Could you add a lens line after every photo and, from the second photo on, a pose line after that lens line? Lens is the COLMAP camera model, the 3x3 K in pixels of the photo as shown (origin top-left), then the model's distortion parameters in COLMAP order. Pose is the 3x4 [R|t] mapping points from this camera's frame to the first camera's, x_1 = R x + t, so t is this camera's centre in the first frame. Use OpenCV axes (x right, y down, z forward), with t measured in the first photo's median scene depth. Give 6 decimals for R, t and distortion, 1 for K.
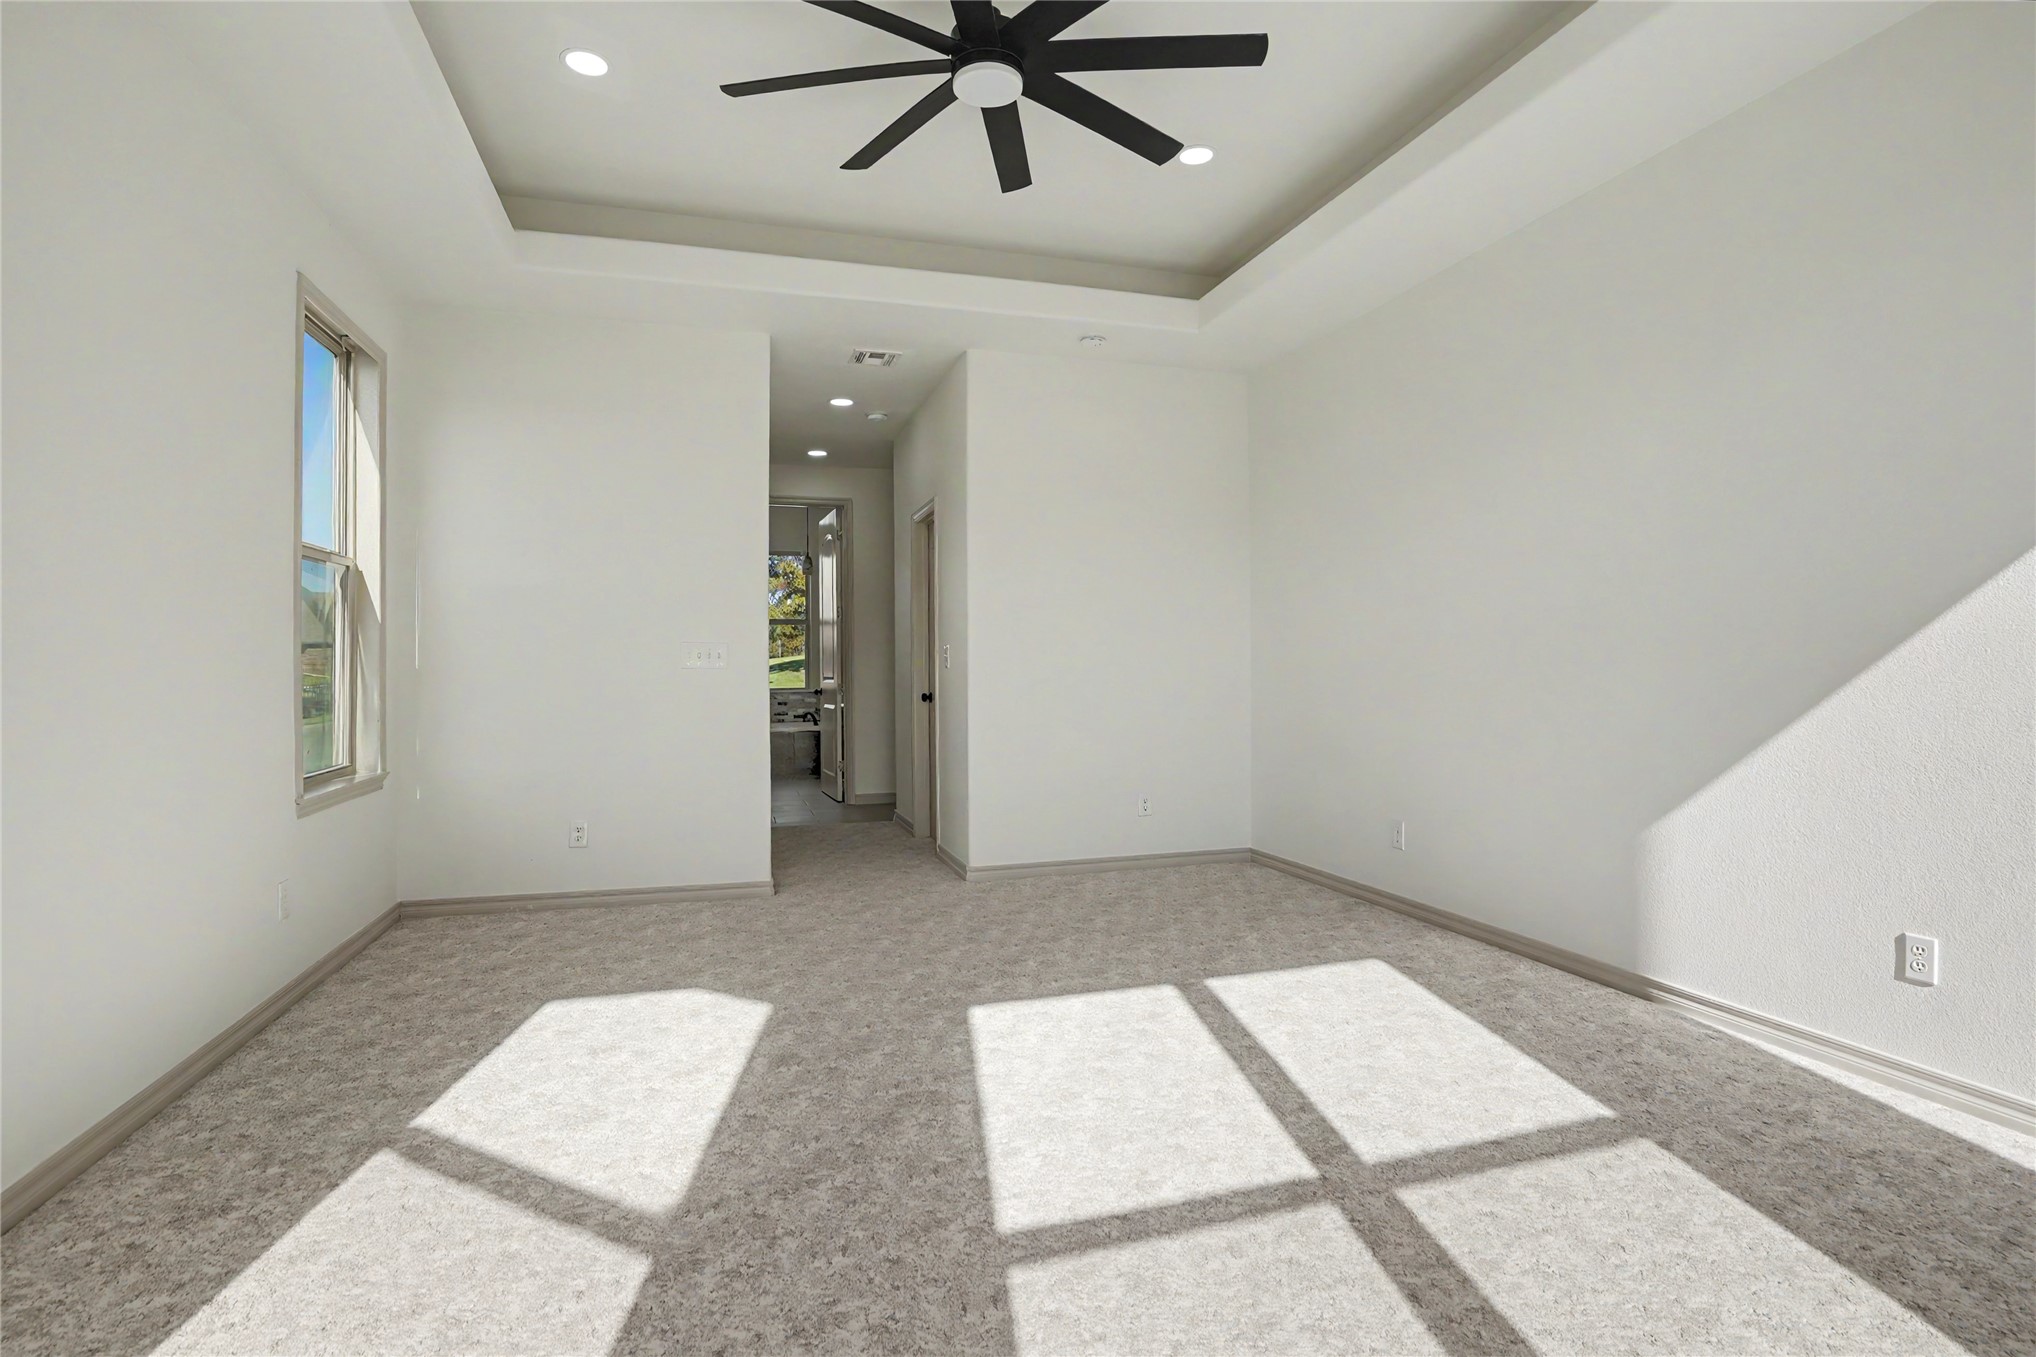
lens RADIAL K [[962.1, 0, 1018.1], [0, 962.1, 689.3], [0, 0, 1]] dist [-0.068842, 0.029158]
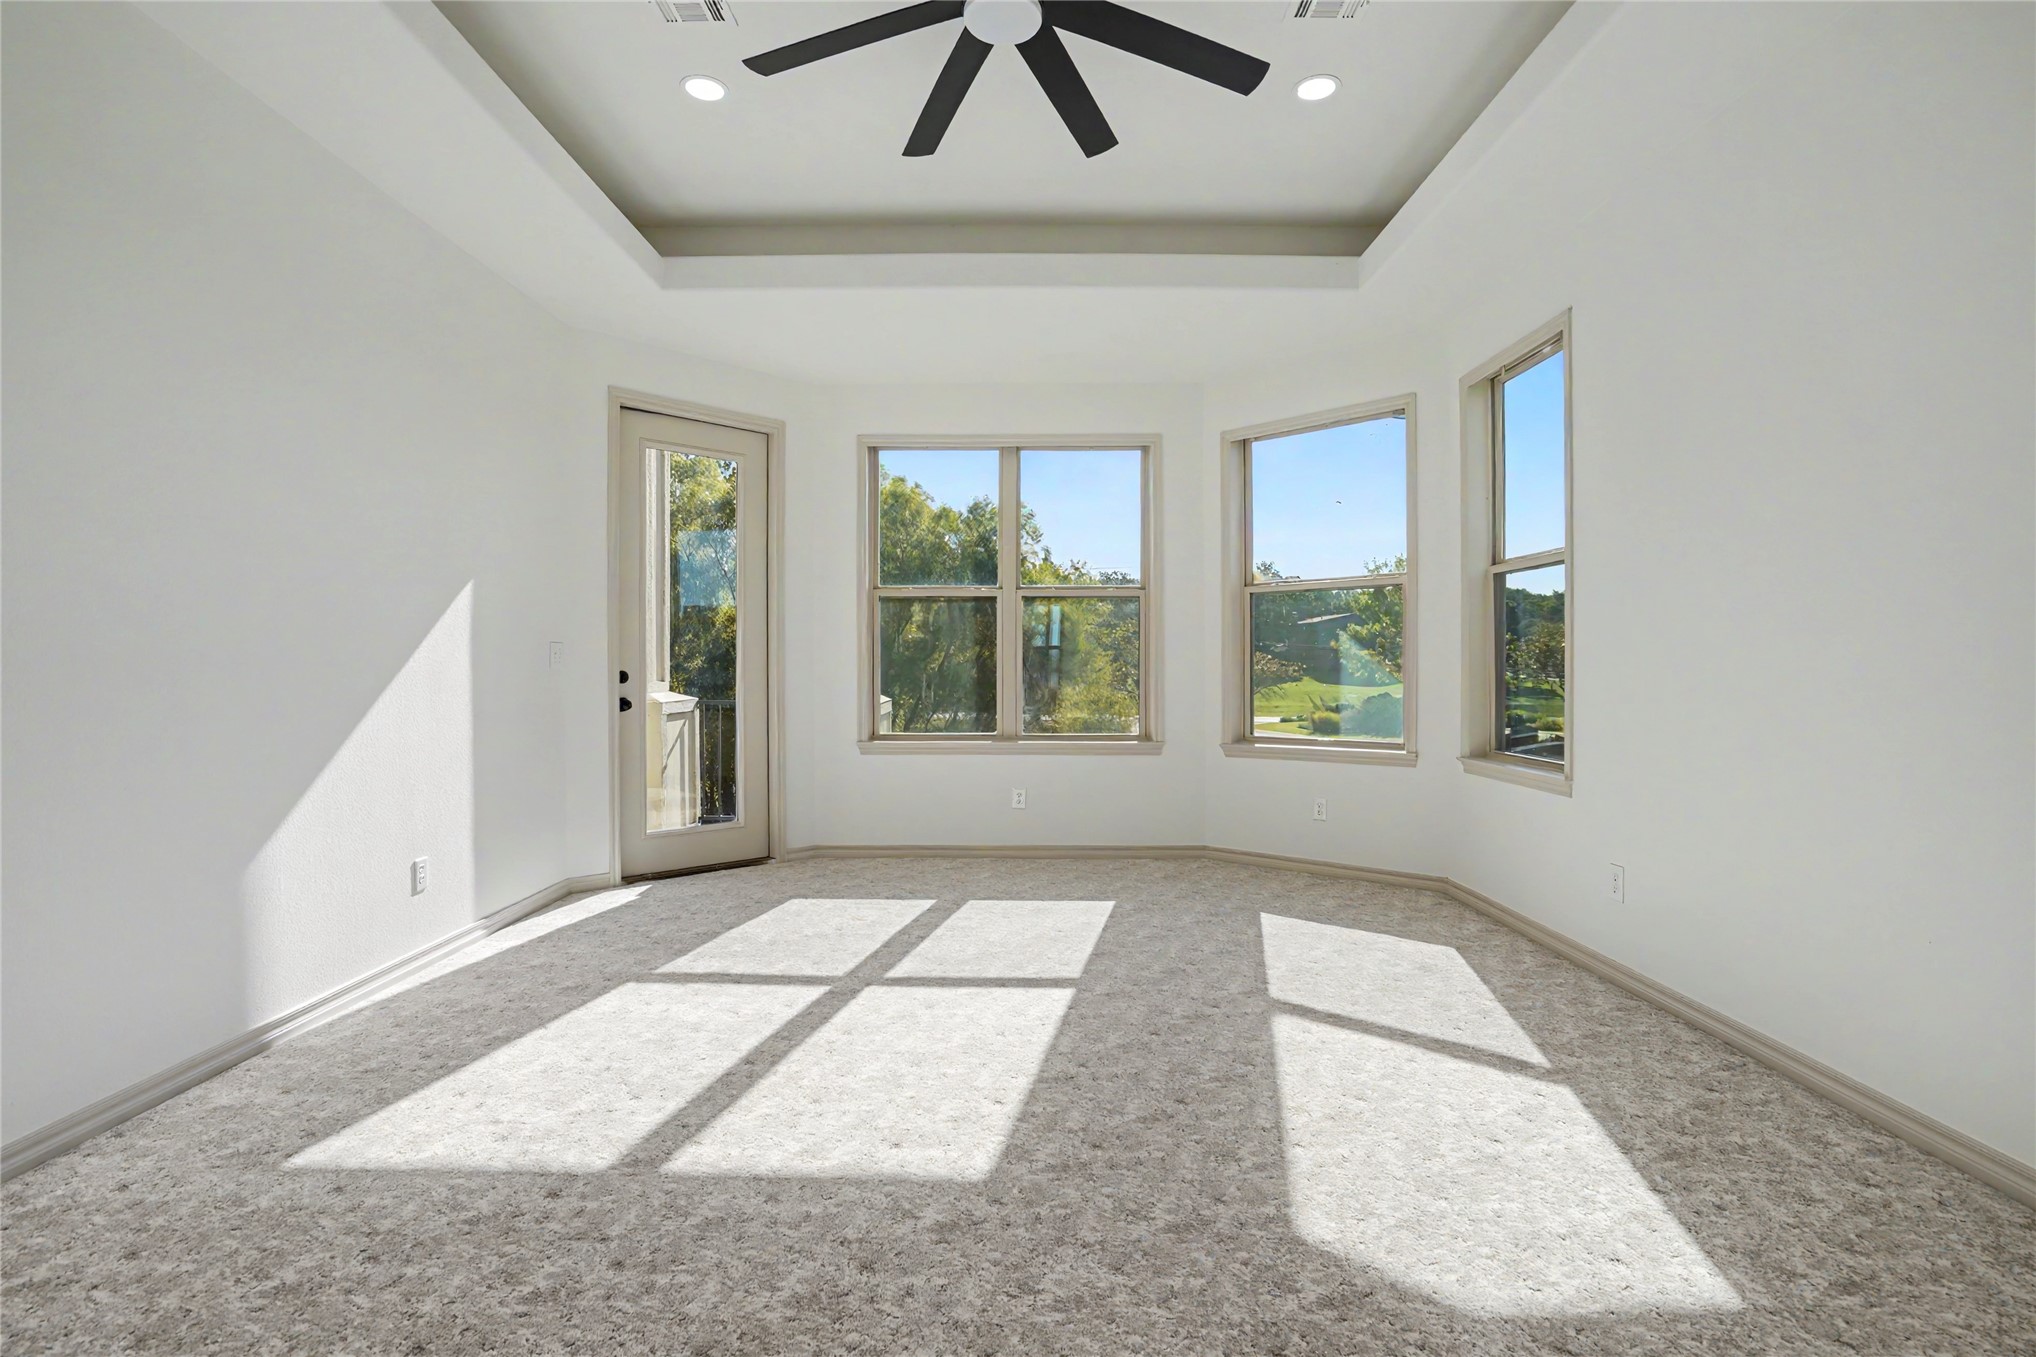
lens RADIAL K [[962.1, 0, 1018.1], [0, 962.1, 689.3], [0, 0, 1]] dist [-0.068842, 0.029158]
pose [[-0.953387, -0.000009, 0.301750, -0.355241], [0.013404, 0.999012, 0.042378, -0.046577], [-0.301452, 0.044447, -0.952445, 2.103068]]
